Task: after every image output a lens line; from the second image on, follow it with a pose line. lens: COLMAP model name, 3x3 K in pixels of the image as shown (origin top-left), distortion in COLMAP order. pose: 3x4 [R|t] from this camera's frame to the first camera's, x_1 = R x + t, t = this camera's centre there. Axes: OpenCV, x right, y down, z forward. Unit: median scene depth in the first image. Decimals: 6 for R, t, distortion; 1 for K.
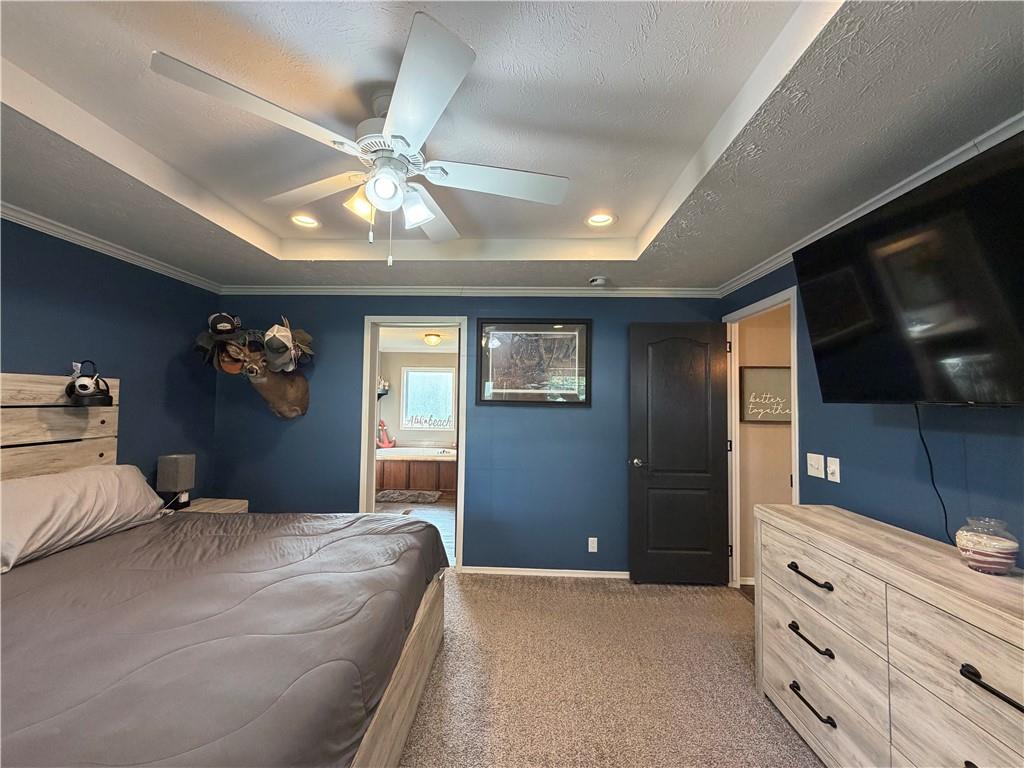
lens RADIAL K [[407.6, 0, 509.7], [0, 407.6, 385.2], [0, 0, 1]] dist [-0.001210, 0.000135]
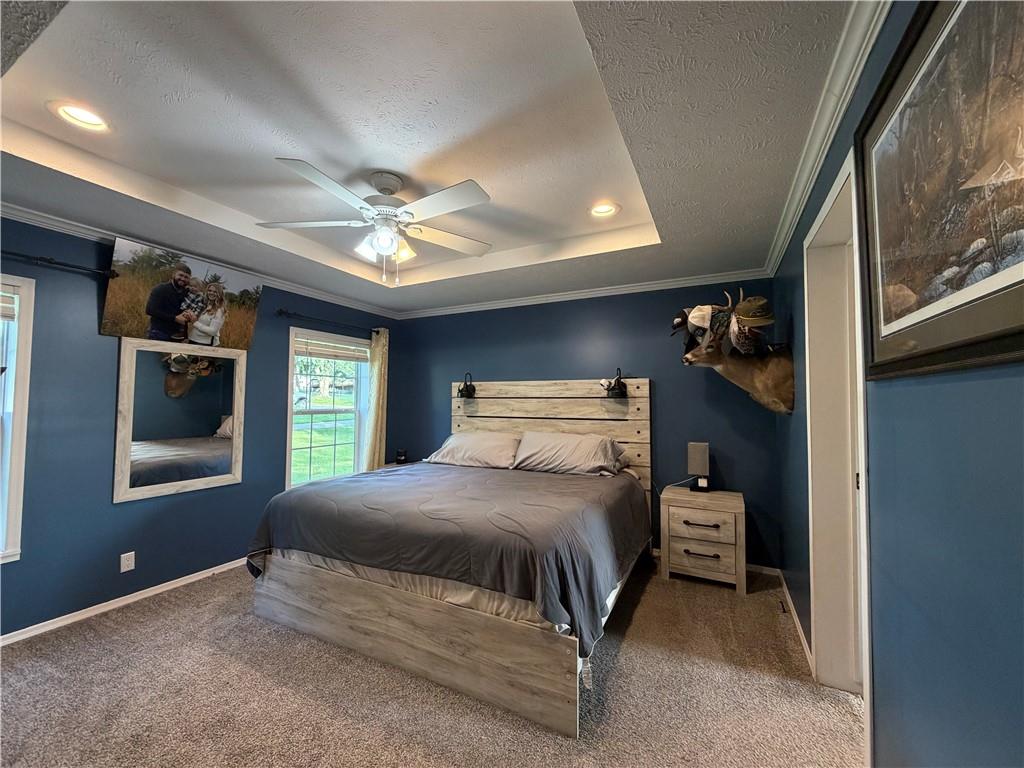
lens RADIAL K [[407.6, 0, 509.7], [0, 407.6, 385.2], [0, 0, 1]] dist [-0.001210, 0.000135]
pose [[-0.422677, -0.053667, -0.904690, 0.565382], [0.022489, 0.997317, -0.069668, 0.110827], [0.906001, -0.049793, -0.420336, 1.374757]]
